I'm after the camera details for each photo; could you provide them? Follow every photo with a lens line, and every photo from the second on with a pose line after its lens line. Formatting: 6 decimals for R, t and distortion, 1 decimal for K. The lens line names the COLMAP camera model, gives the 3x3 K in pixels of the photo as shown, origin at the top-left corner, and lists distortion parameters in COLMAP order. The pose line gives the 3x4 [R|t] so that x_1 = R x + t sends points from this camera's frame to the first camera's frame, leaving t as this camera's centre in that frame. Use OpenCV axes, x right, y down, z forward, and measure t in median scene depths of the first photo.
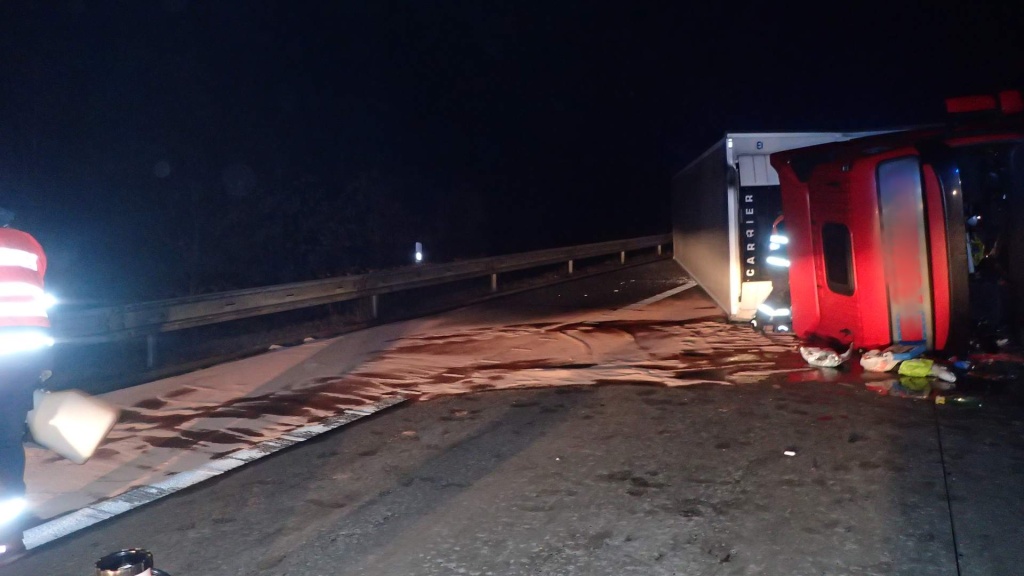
lens RADIAL K [[759.0, 0, 510.4], [0, 759.0, 283.4], [0, 0, 1]] dist [0.003243, 0.002887]
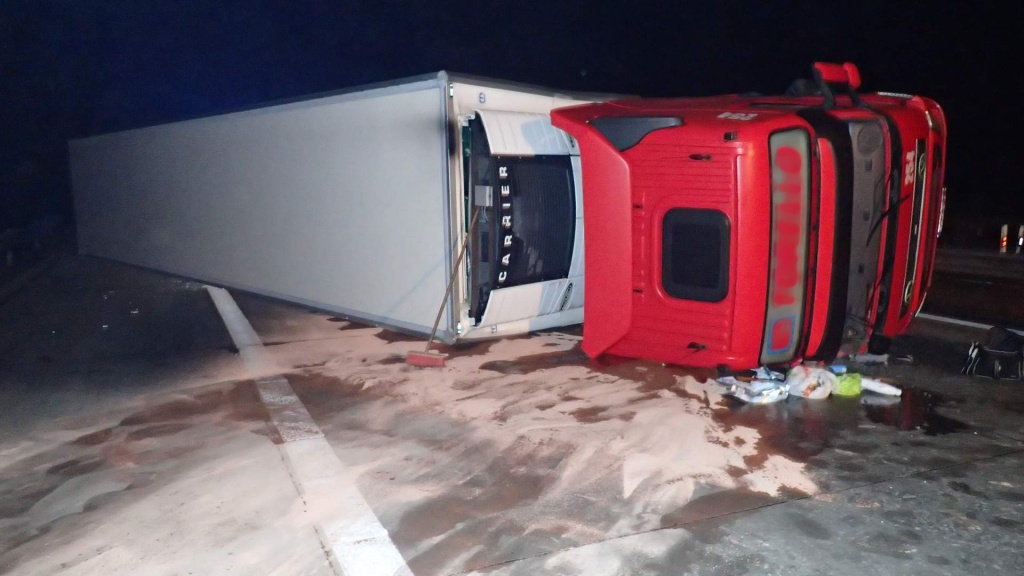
lens RADIAL K [[759.0, 0, 510.4], [0, 759.0, 283.4], [0, 0, 1]] dist [0.003243, 0.002887]
pose [[0.617305, -0.076120, 0.783033, -0.241847], [0.054177, 0.997058, 0.054215, -0.046237], [-0.784857, 0.008956, 0.619613, 0.558590]]
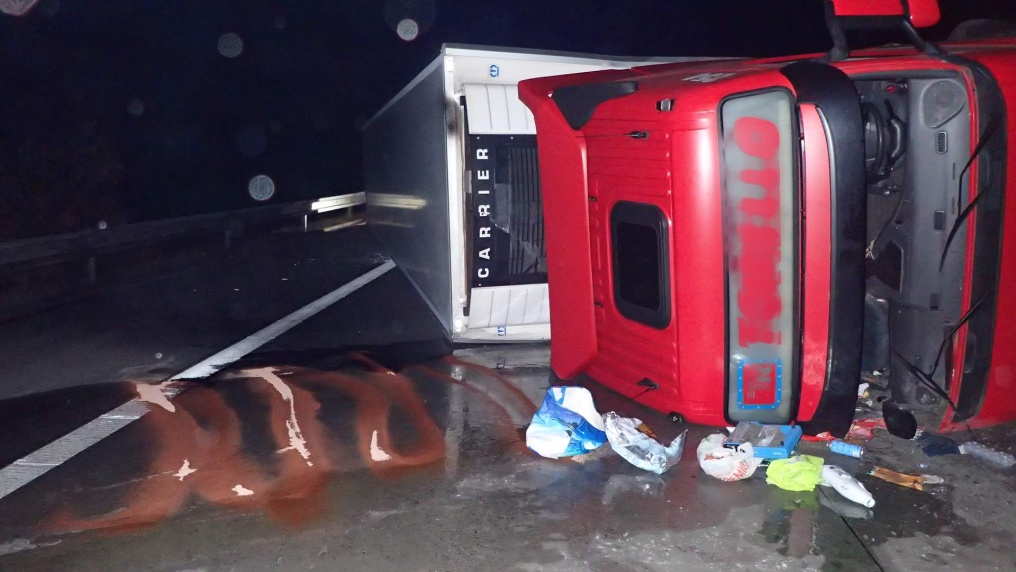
lens RADIAL K [[753.0, 0, 506.4], [0, 753.0, 281.5], [0, 0, 1]] dist [0.003243, 0.002887]
pose [[0.924346, -0.024127, 0.380792, 0.096078], [0.001804, 0.998264, 0.058871, -0.044173], [-0.381551, -0.053730, 0.922785, 0.419348]]
